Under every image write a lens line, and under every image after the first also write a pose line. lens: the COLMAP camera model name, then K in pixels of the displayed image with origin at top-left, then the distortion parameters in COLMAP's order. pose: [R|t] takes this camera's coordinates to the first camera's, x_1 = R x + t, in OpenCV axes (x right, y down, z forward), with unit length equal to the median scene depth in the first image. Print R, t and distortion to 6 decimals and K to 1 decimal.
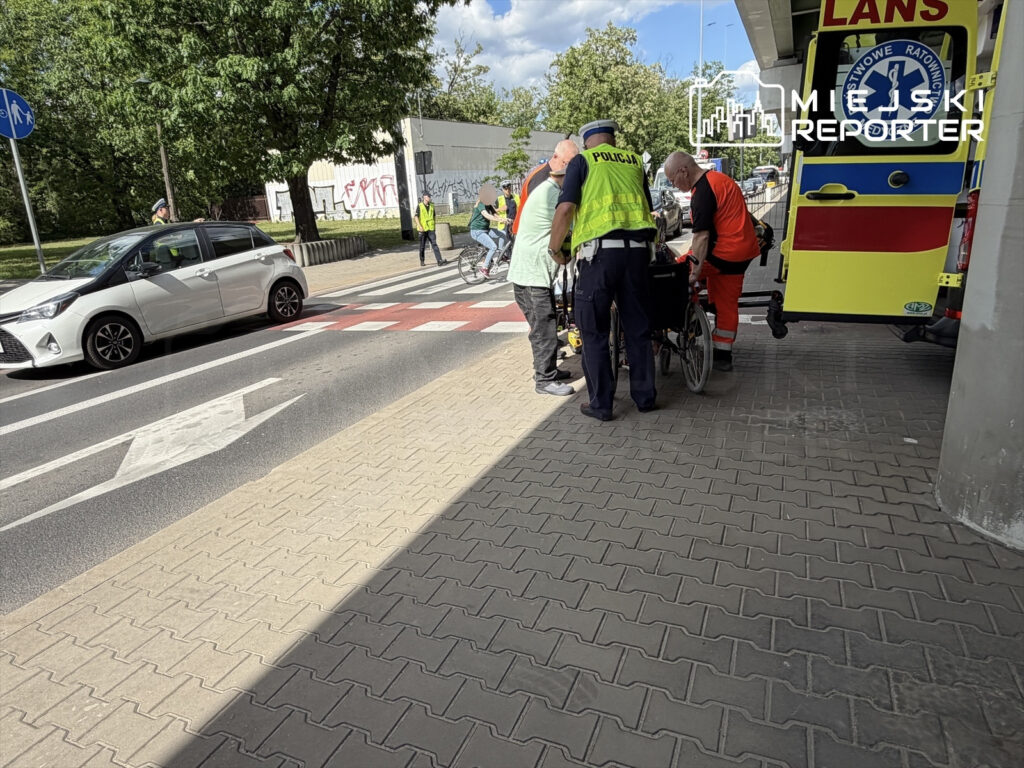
lens RADIAL K [[638.9, 0, 503.1], [0, 638.9, 388.2], [0, 0, 1]] dist [0.021410, -0.012447]
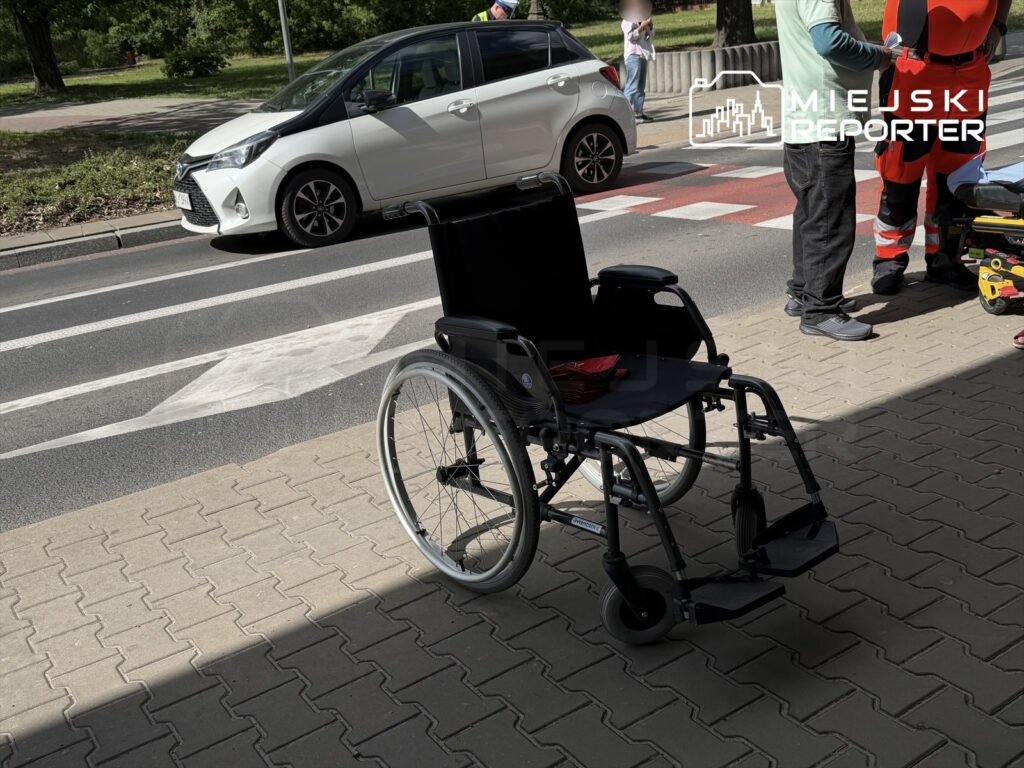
lens RADIAL K [[1095.1, 0, 514.7], [0, 1095.1, 375.3], [0, 0, 1]] dist [0.064883, 0.000000]
pose [[0.845145, 0.156890, -0.510994, 0.189589], [-0.119320, 0.987208, 0.105755, -0.043714], [0.521049, -0.028406, 0.853054, 0.109771]]
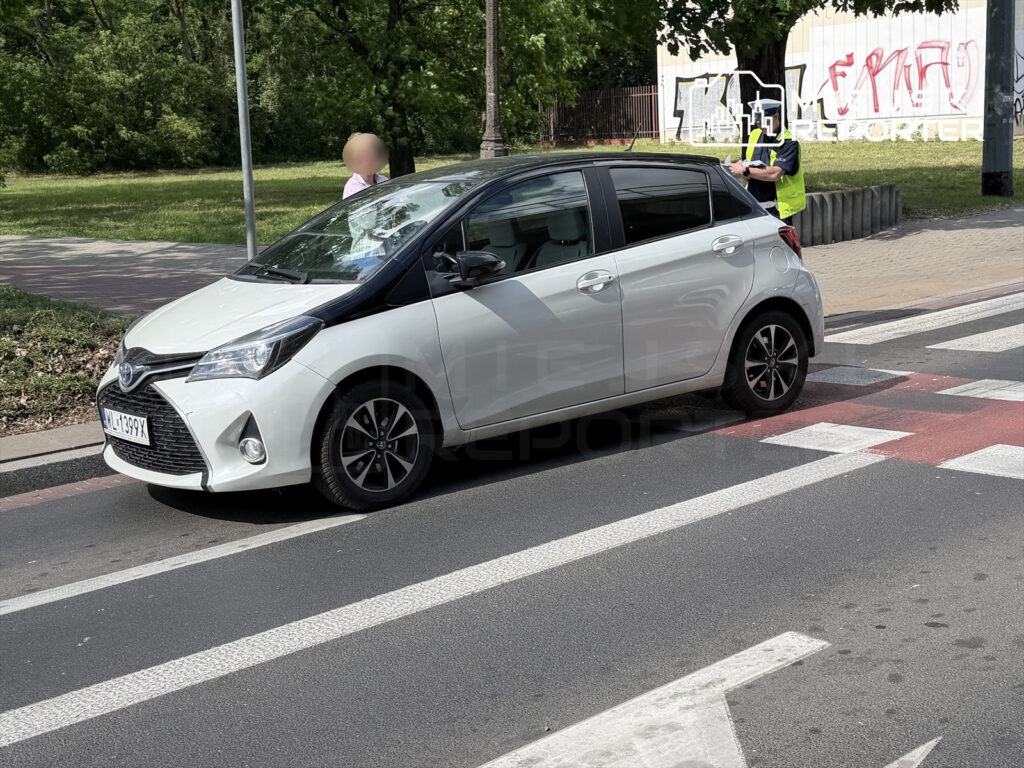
lens RADIAL K [[1375.6, 0, 529.1], [0, 1375.6, 388.2], [0, 0, 1]] dist [0.130393, 0.000000]
pose [[0.917239, 0.099349, -0.385748, -0.188681], [-0.129526, 0.990160, -0.052974, -0.071804], [0.376690, 0.098555, 0.921082, 0.236953]]
